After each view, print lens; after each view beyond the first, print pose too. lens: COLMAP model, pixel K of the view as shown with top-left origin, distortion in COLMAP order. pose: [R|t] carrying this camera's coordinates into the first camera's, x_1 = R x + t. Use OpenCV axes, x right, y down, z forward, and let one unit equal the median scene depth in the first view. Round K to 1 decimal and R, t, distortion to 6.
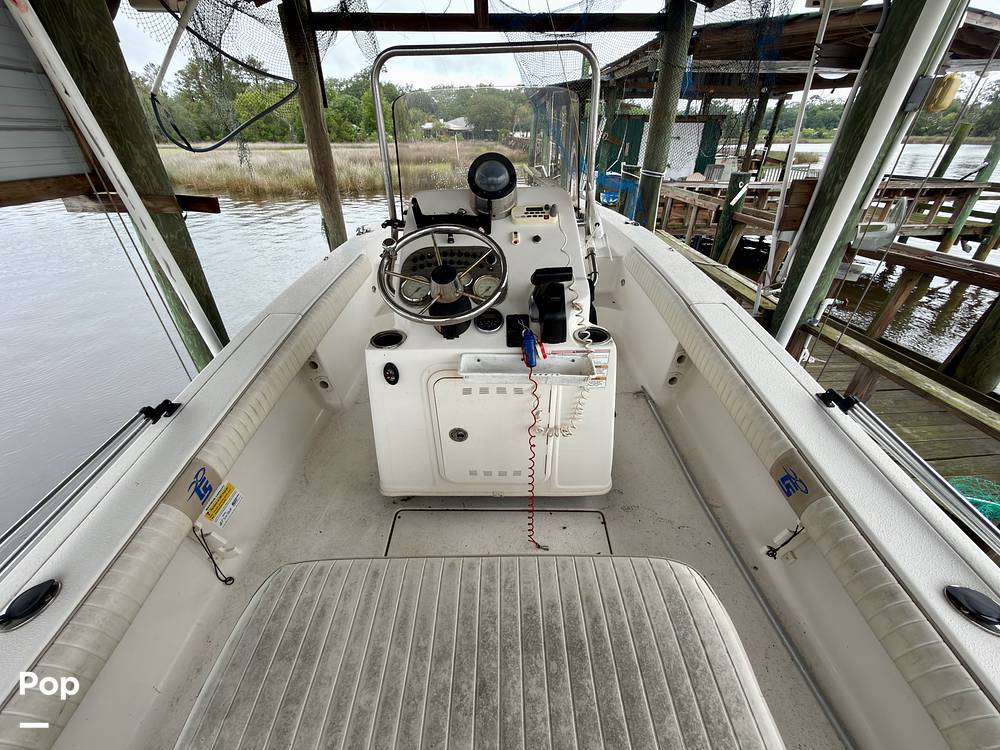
lens RADIAL K [[397.9, 0, 501.1], [0, 397.9, 371.2], [0, 0, 1]] dist [-0.000516, -0.001269]
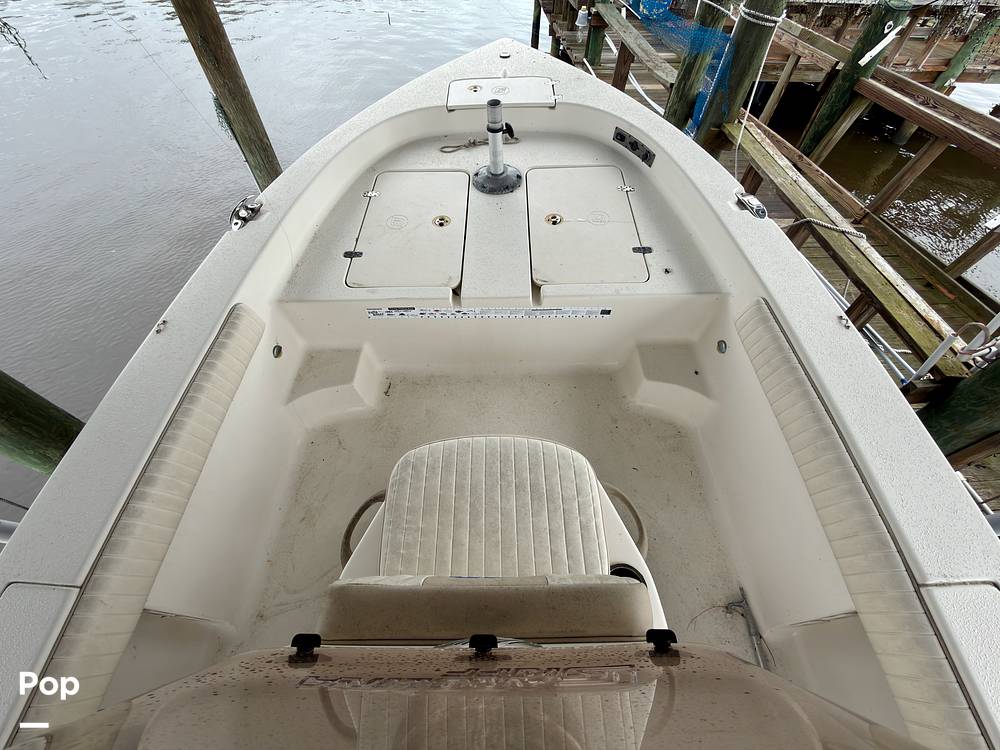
lens RADIAL K [[397.9, 0, 493.2], [0, 397.9, 374.8], [0, 0, 1]] dist [-0.000516, -0.001269]
pose [[0.999984, 0.004506, 0.003377, -0.008227], [-0.005438, 0.928414, 0.371508, -0.215921], [-0.001461, -0.371520, 0.928424, 0.259320]]
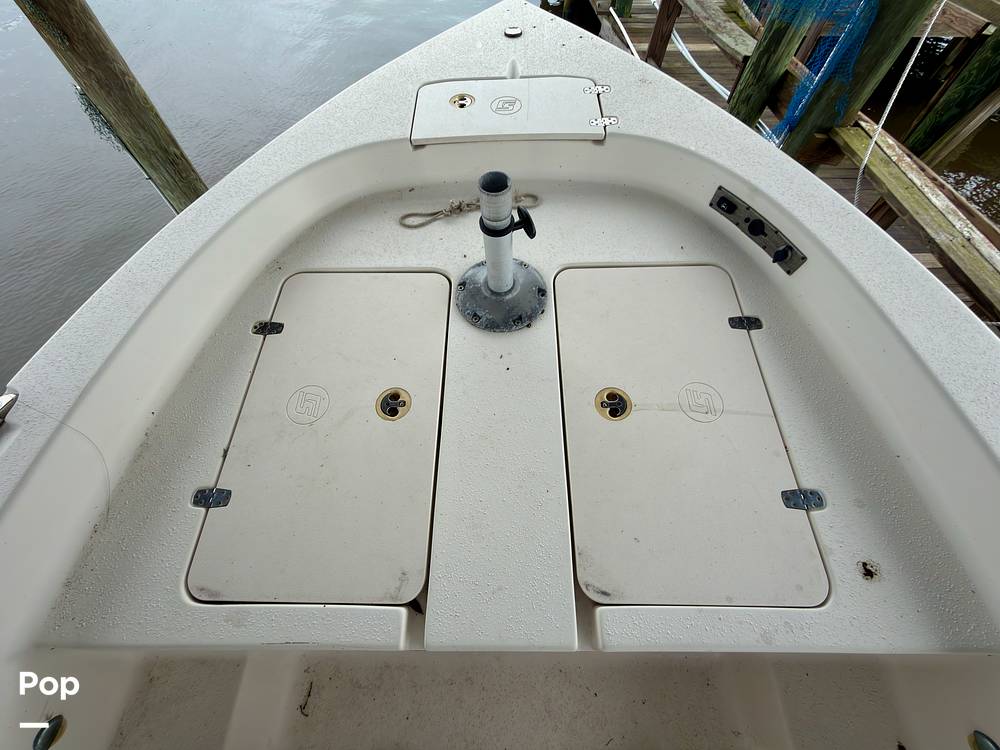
lens RADIAL K [[397.9, 0, 498.2], [0, 397.9, 373.2], [0, 0, 1]] dist [-0.000516, -0.001269]
pose [[0.999996, -0.000829, 0.002528, -0.005813], [-0.000402, 0.892353, 0.451338, -0.314014], [-0.002630, -0.451337, 0.892350, 0.502919]]
